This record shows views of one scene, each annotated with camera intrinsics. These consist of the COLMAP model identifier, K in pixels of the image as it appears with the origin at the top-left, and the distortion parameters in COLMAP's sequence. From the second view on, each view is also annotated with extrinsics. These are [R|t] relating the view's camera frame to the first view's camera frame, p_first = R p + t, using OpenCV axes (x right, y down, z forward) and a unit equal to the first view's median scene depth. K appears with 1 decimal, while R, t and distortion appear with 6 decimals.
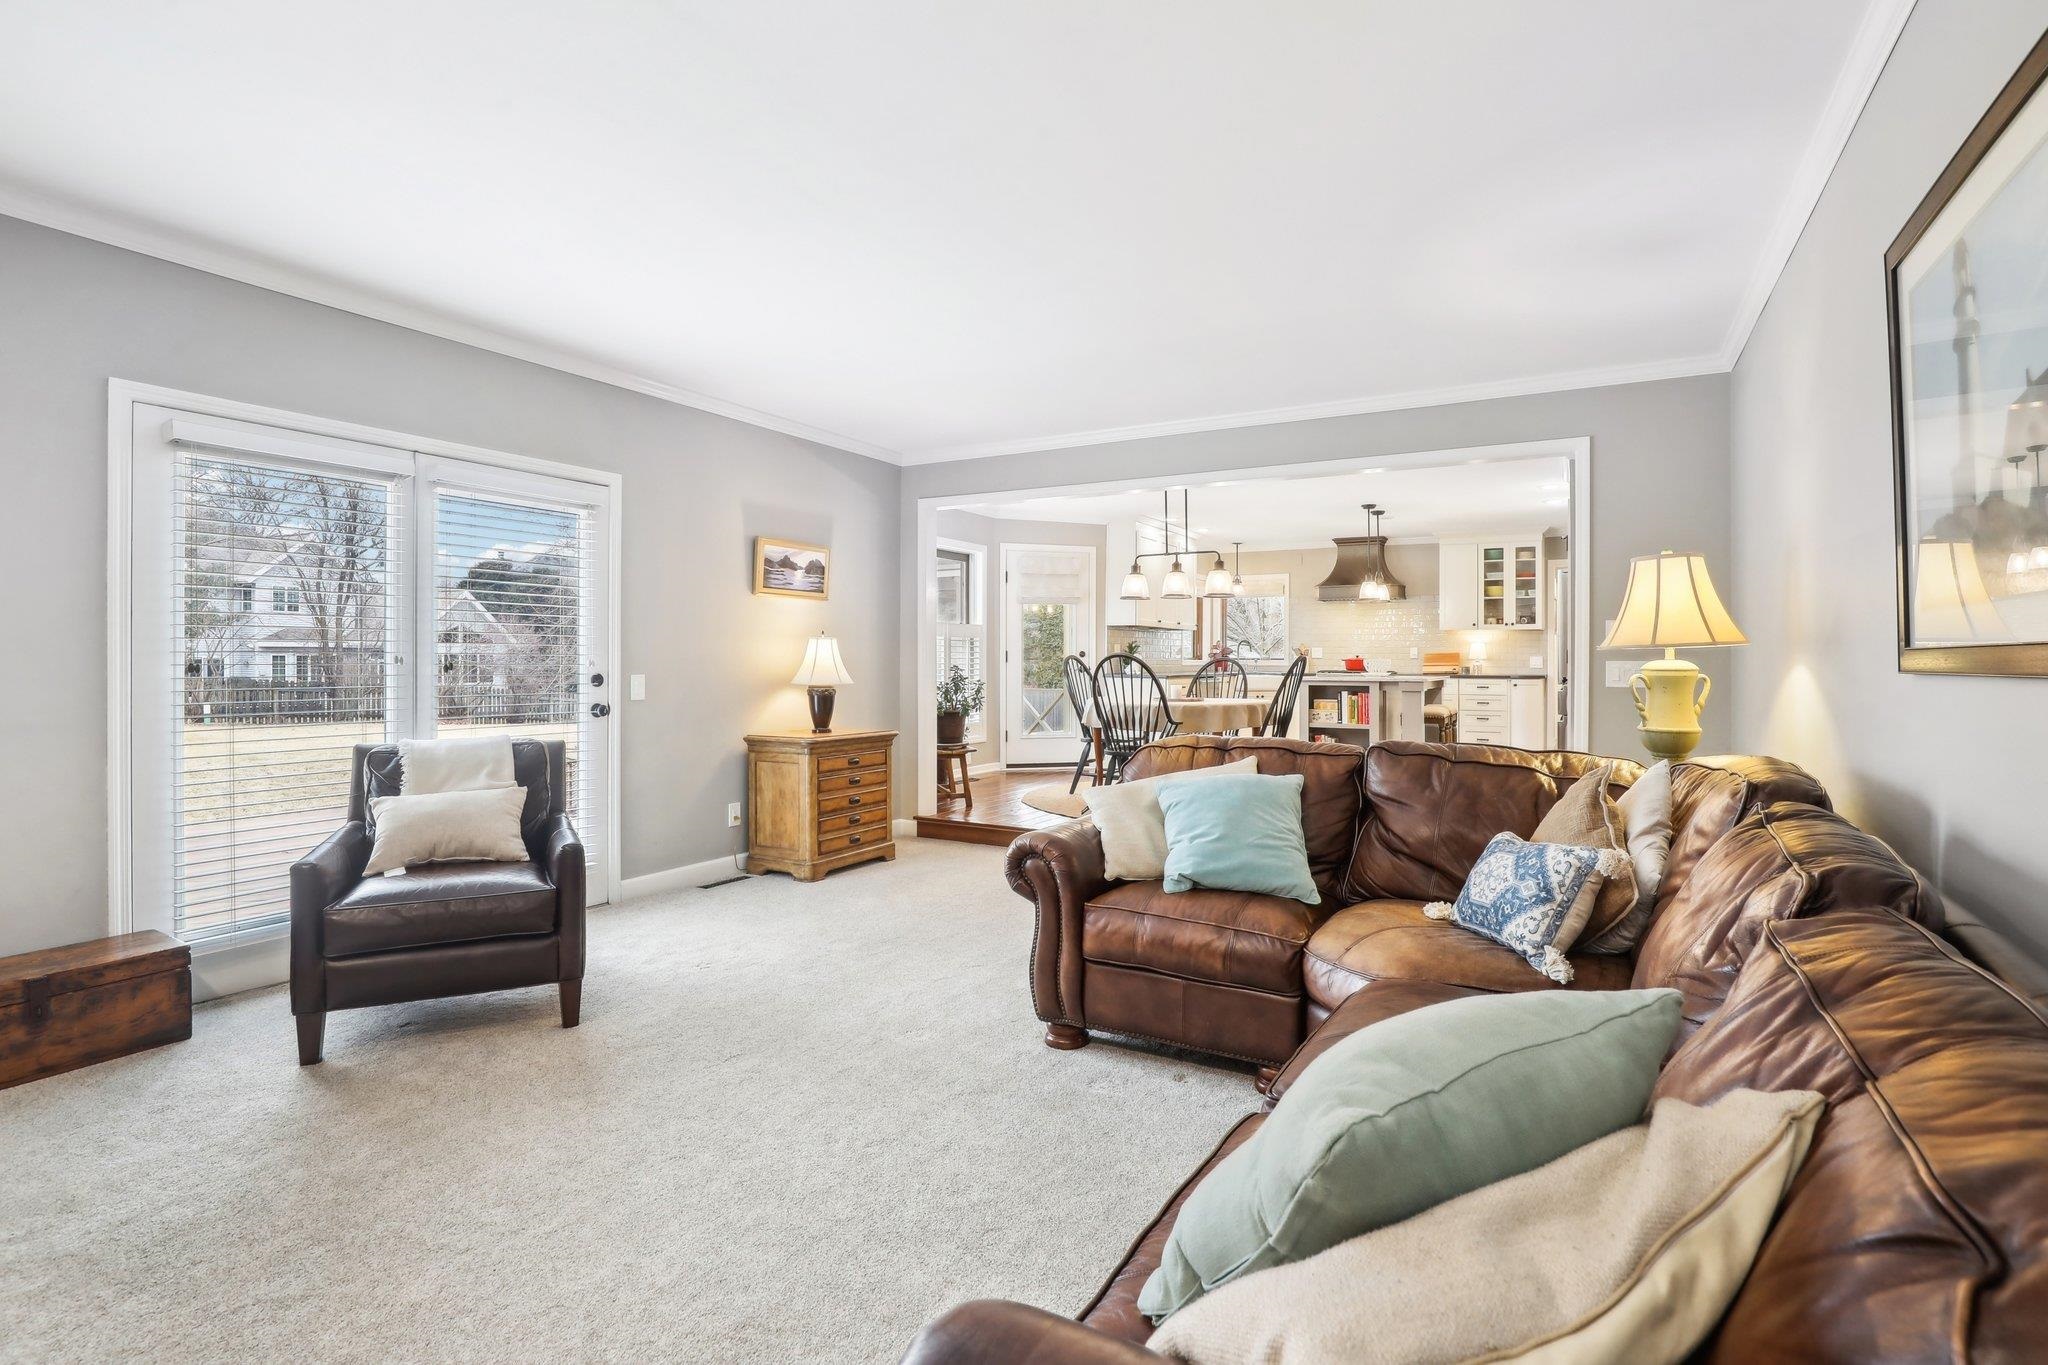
lens RADIAL K [[973.7, 0, 1034.2], [0, 973.7, 661.6], [0, 0, 1]] dist [-0.026709, 0.000295]
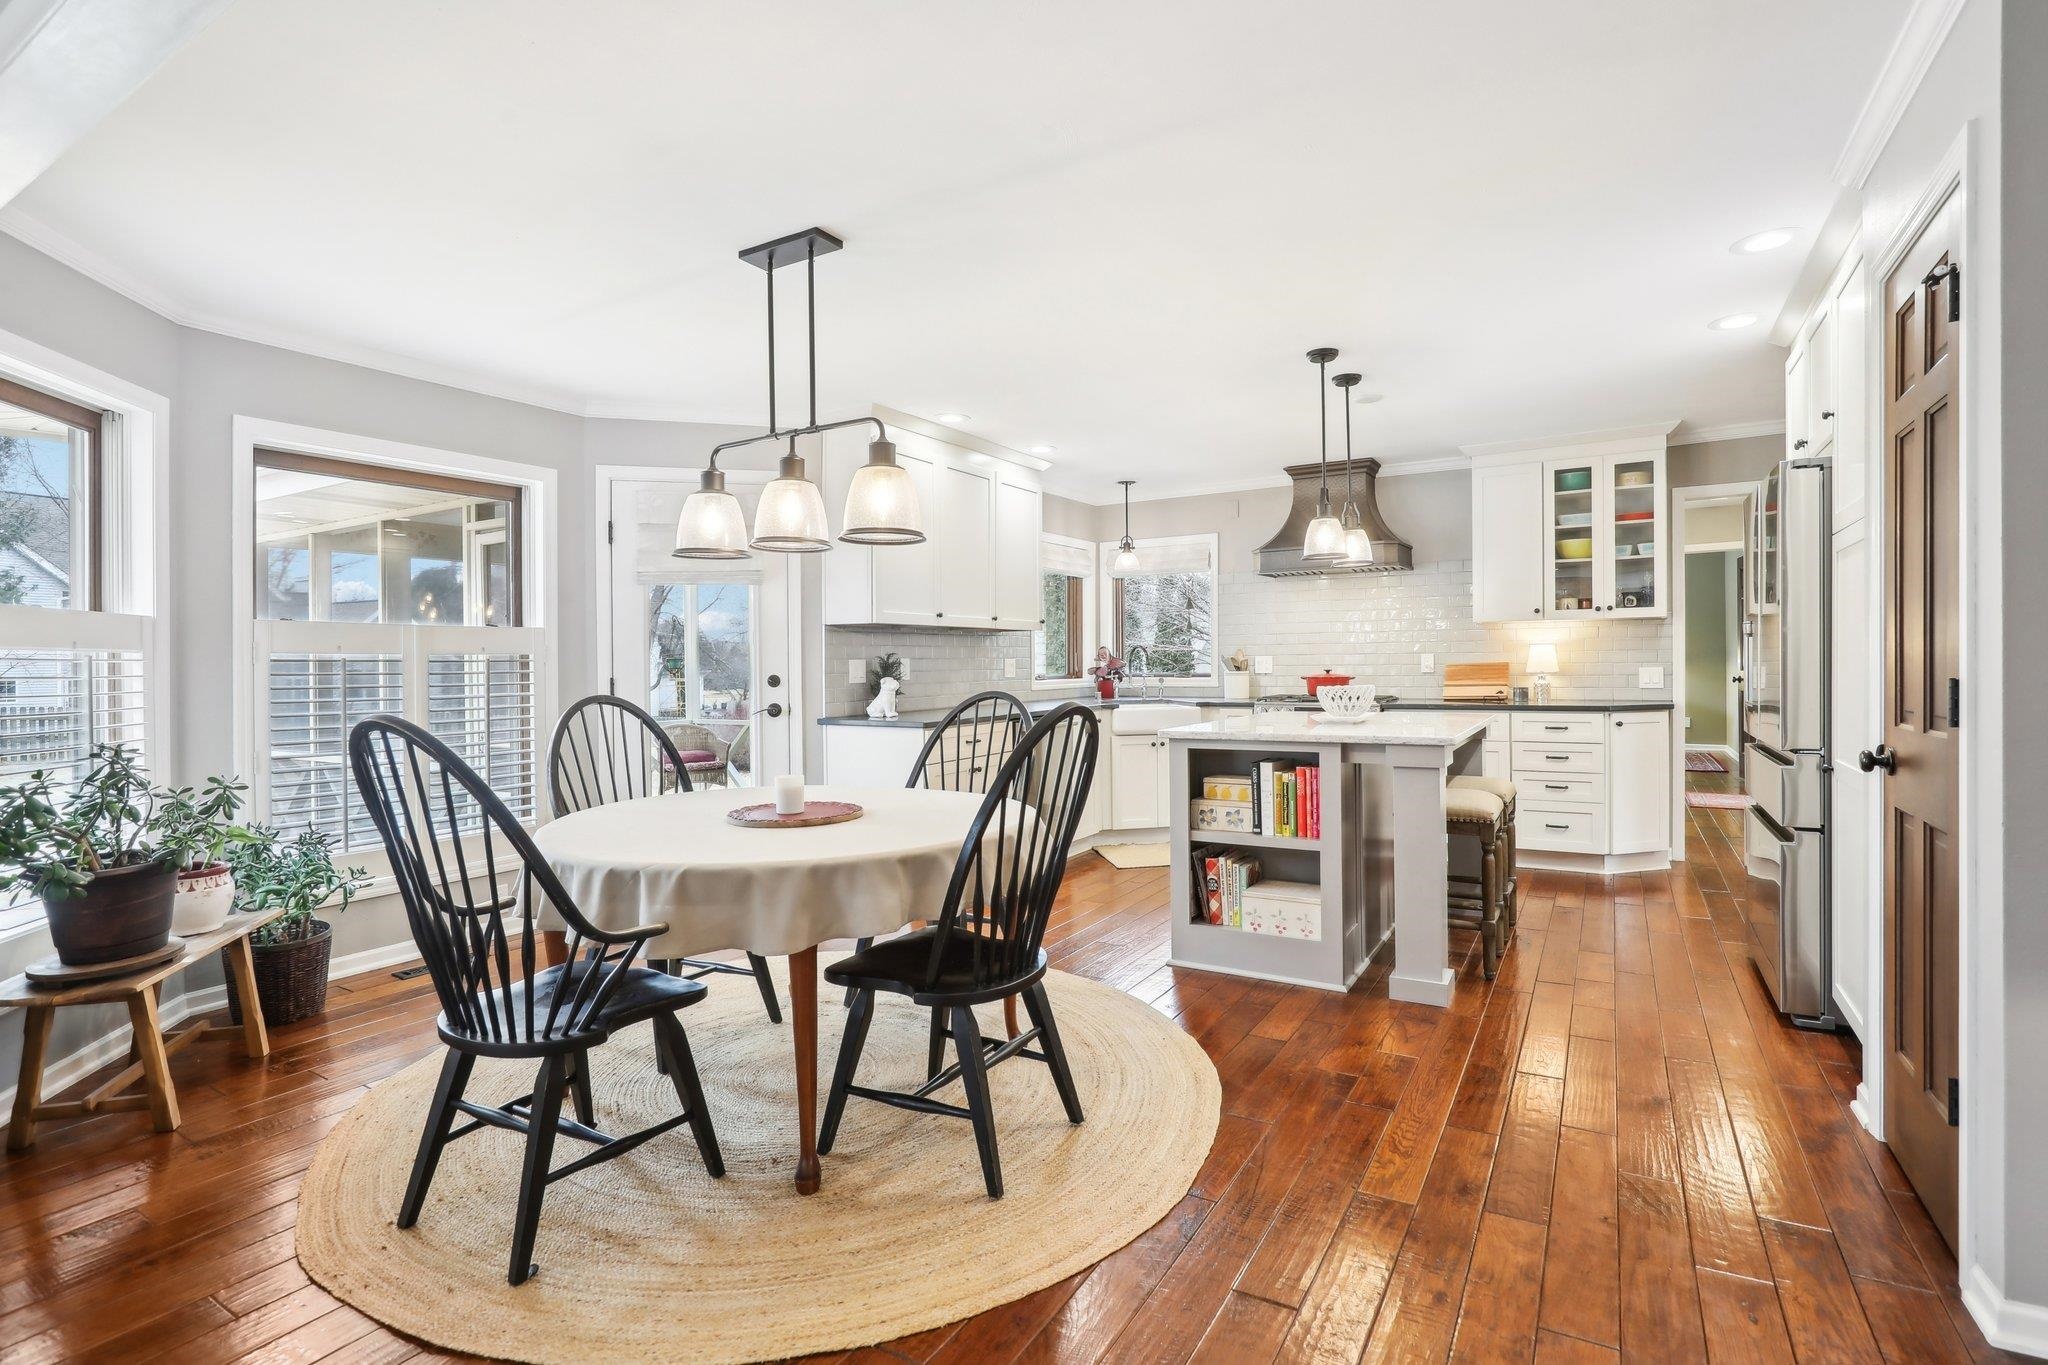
lens RADIAL K [[959.5, 0, 1038.0], [0, 959.5, 686.4], [0, 0, 1]] dist [-0.038454, 0.004978]
pose [[0.999655, -0.017198, -0.019862, 0.204079], [0.017660, 0.999572, 0.023326, -0.014612], [0.019452, -0.023669, 0.999531, 0.510794]]
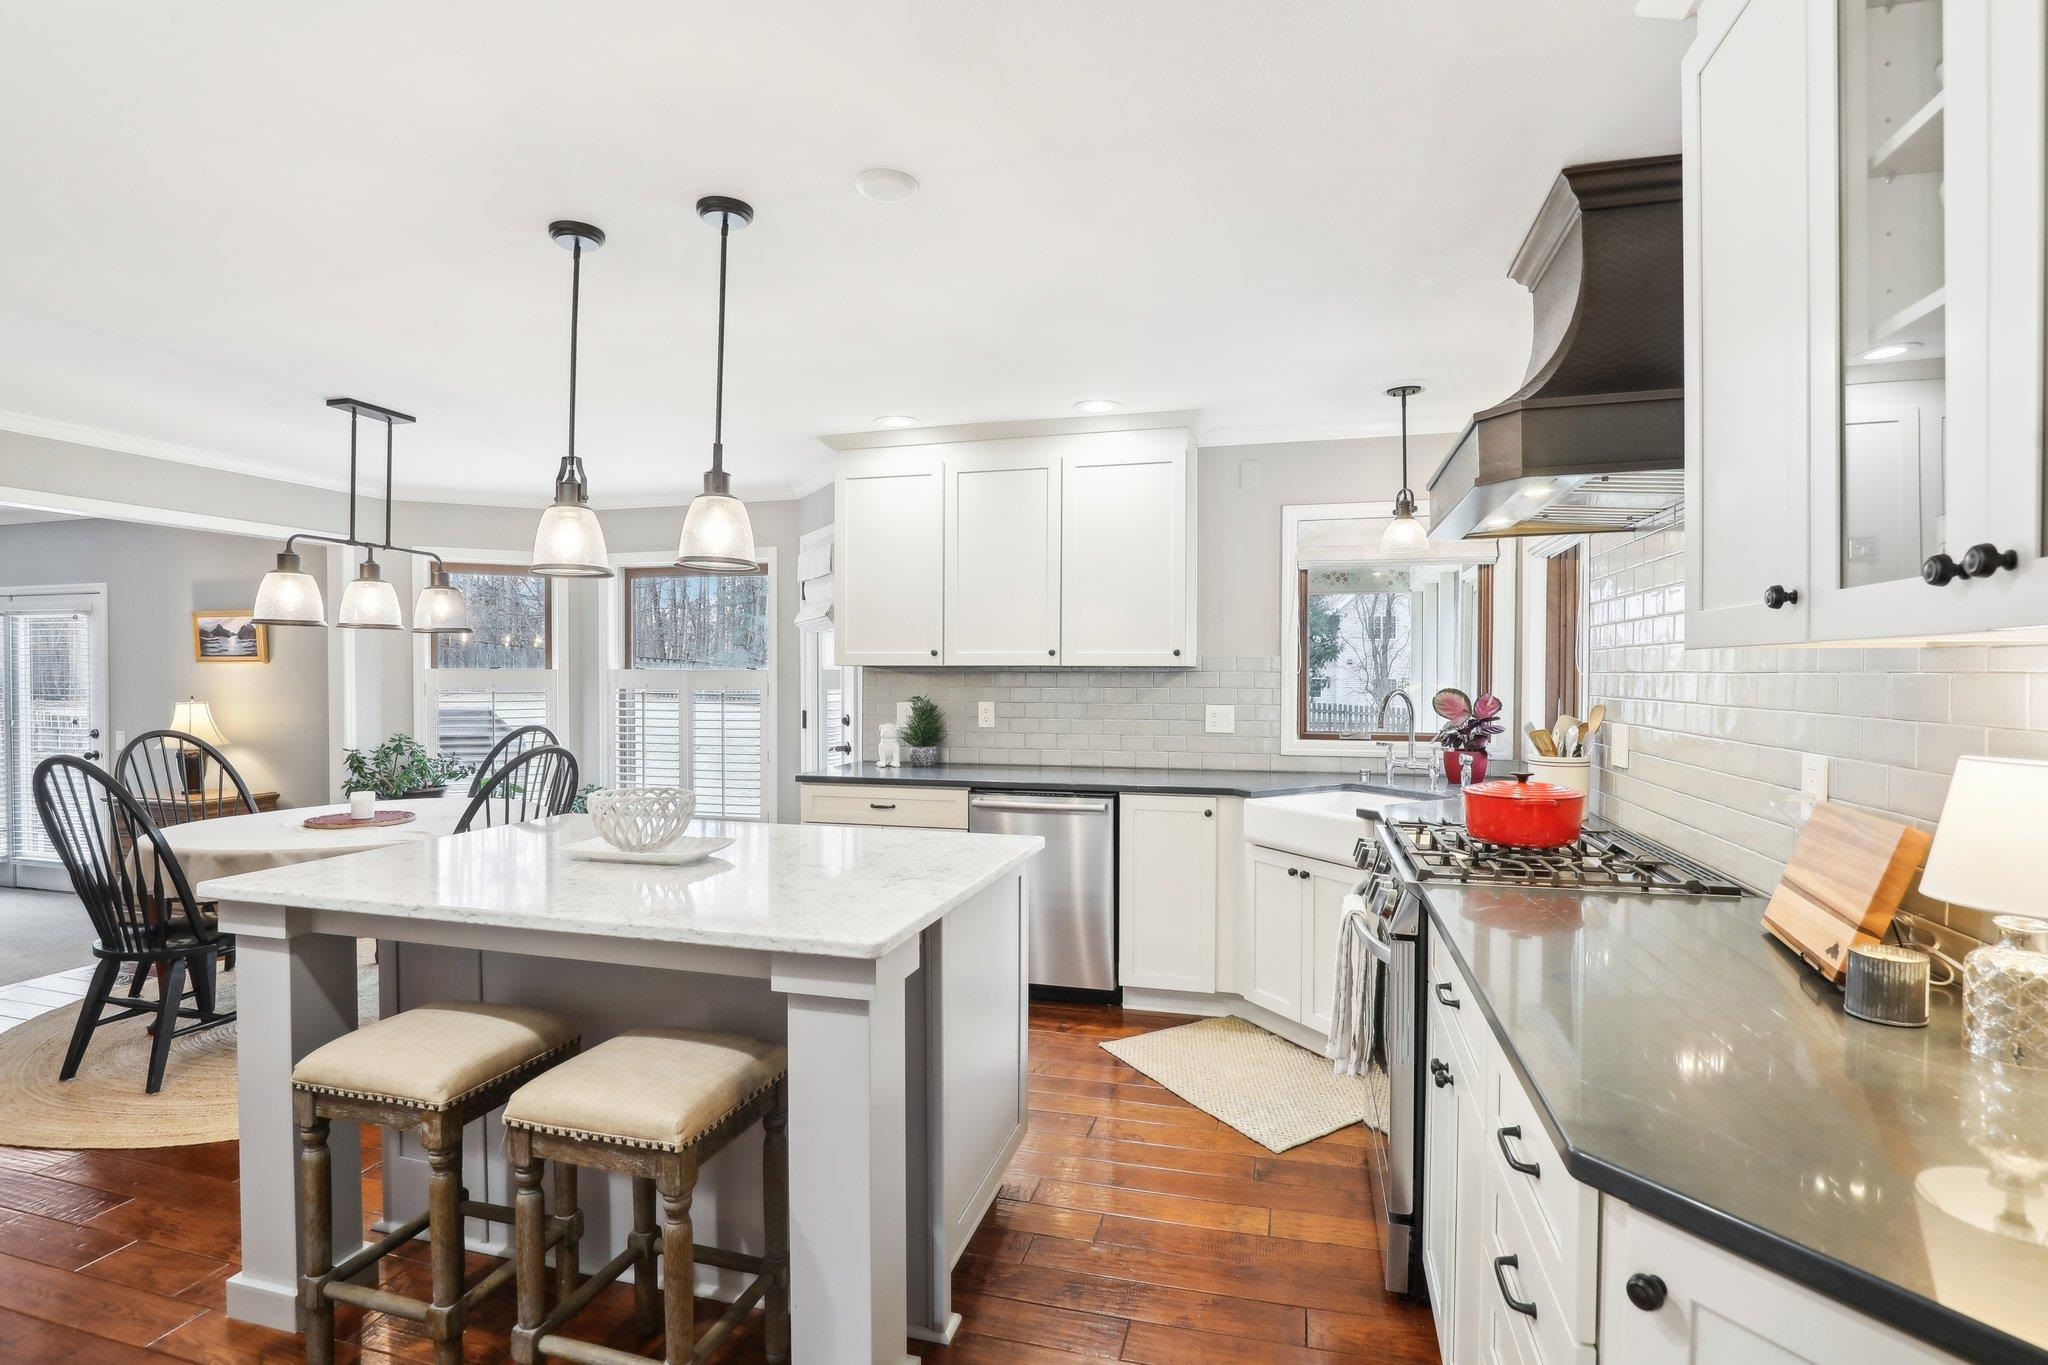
lens RADIAL K [[959.5, 0, 1038.0], [0, 959.5, 686.4], [0, 0, 1]] dist [-0.038454, 0.004978]
pose [[0.258515, 0.007438, -0.965979, 0.593974], [-0.001753, 0.999972, 0.007231, -0.030852], [0.966006, -0.000176, 0.258521, 0.984256]]
